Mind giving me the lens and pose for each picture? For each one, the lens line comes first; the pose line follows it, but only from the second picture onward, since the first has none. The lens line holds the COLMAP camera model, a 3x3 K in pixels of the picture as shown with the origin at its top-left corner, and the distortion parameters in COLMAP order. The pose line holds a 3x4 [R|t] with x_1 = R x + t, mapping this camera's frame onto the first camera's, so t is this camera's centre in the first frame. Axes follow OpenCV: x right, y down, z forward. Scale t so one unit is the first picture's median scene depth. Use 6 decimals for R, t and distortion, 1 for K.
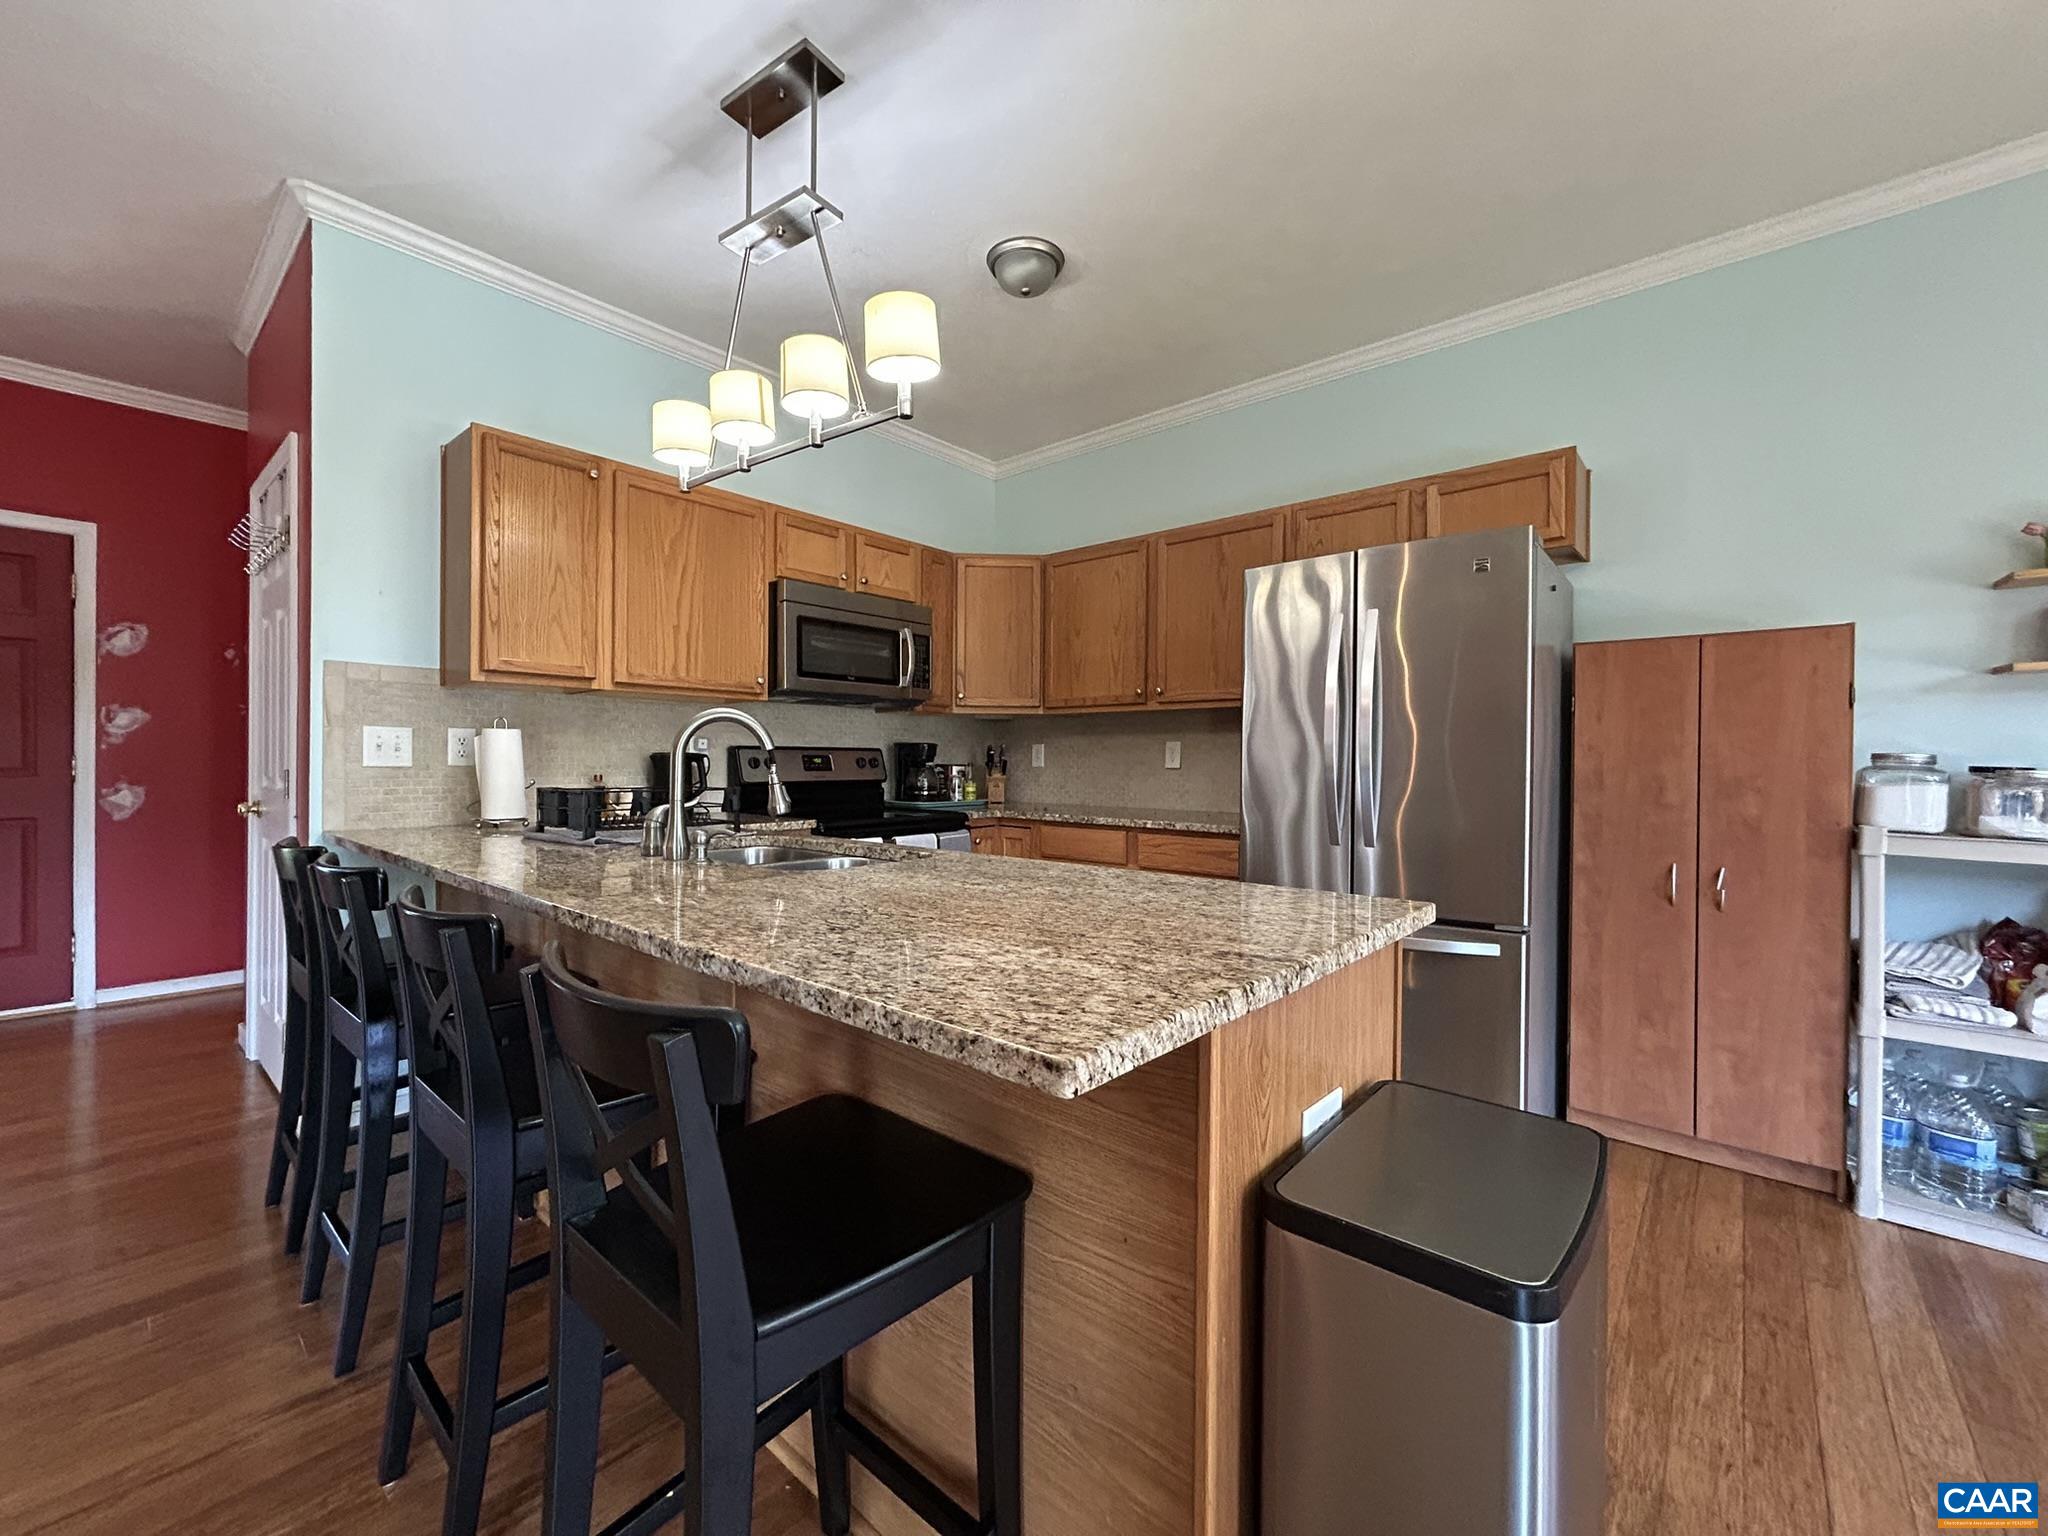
lens RADIAL K [[826.8, 0, 1023.3], [0, 826.8, 766.4], [0, 0, 1]] dist [-0.000418, -0.000431]
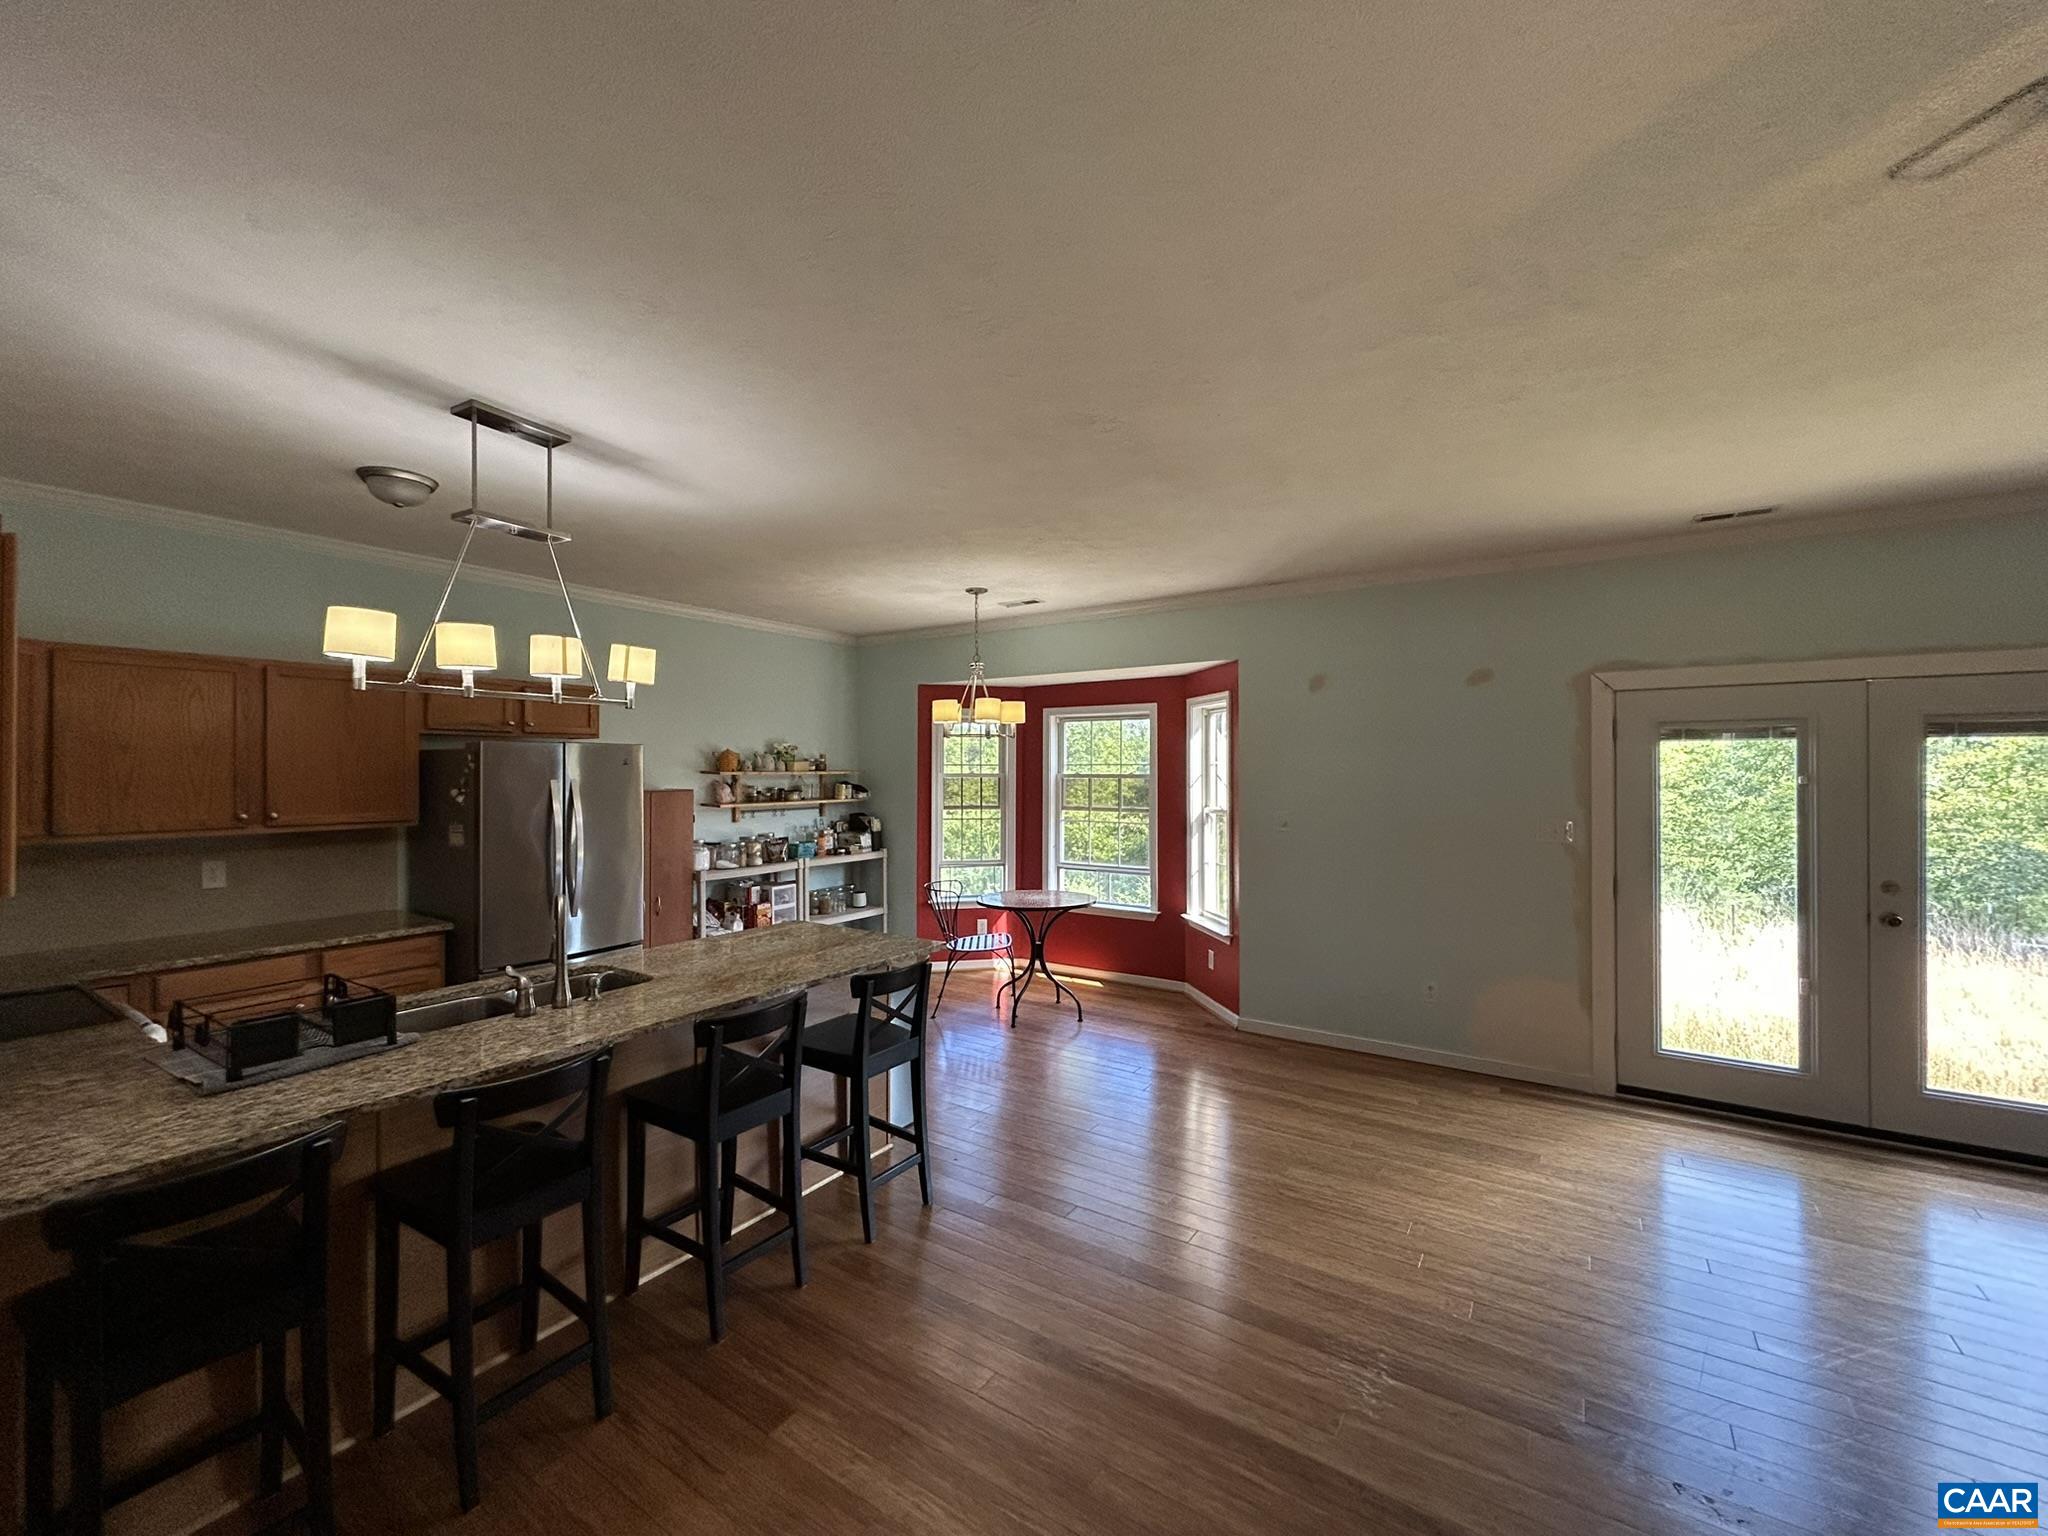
lens RADIAL K [[826.8, 0, 1015.0], [0, 826.8, 769.1], [0, 0, 1]] dist [-0.000418, -0.000431]
pose [[-0.121752, -0.006352, 0.992540, -1.303833], [0.007527, 0.999945, 0.007323, -0.201969], [-0.992532, 0.008362, -0.121697, 0.273102]]
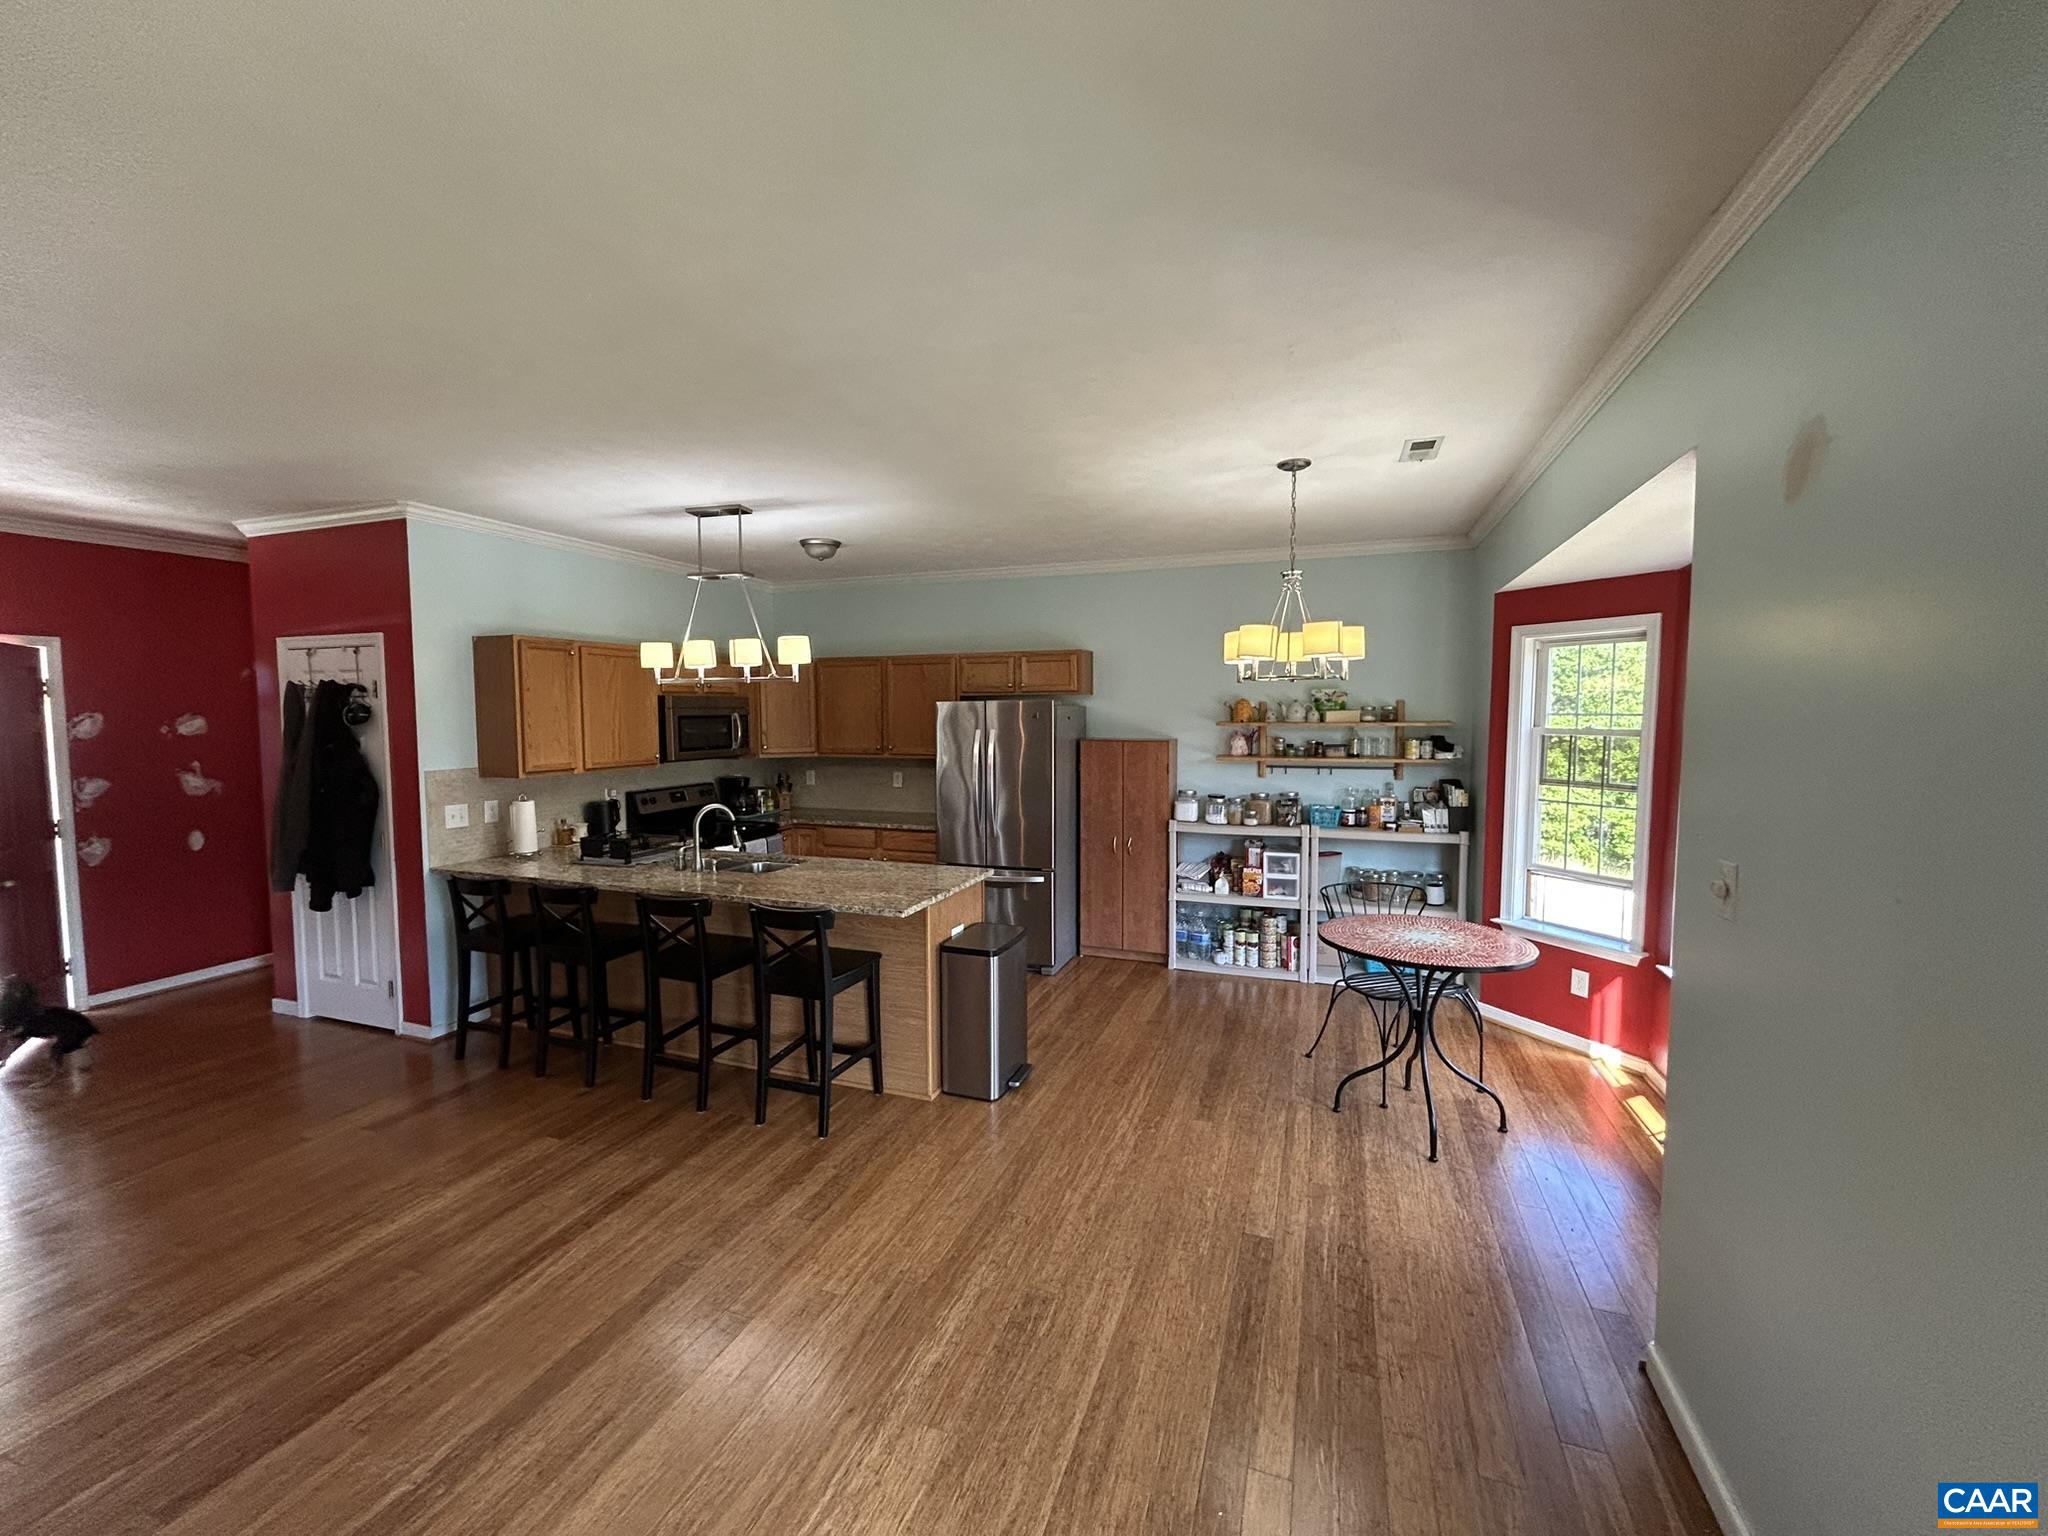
lens RADIAL K [[826.8, 0, 1024.7], [0, 826.8, 765.5], [0, 0, 1]] dist [-0.000418, -0.000431]
pose [[0.936246, -0.034994, 0.349598, -0.246254], [0.013918, 0.997941, 0.062618, -0.213909], [-0.351069, -0.053760, 0.934805, -1.000132]]
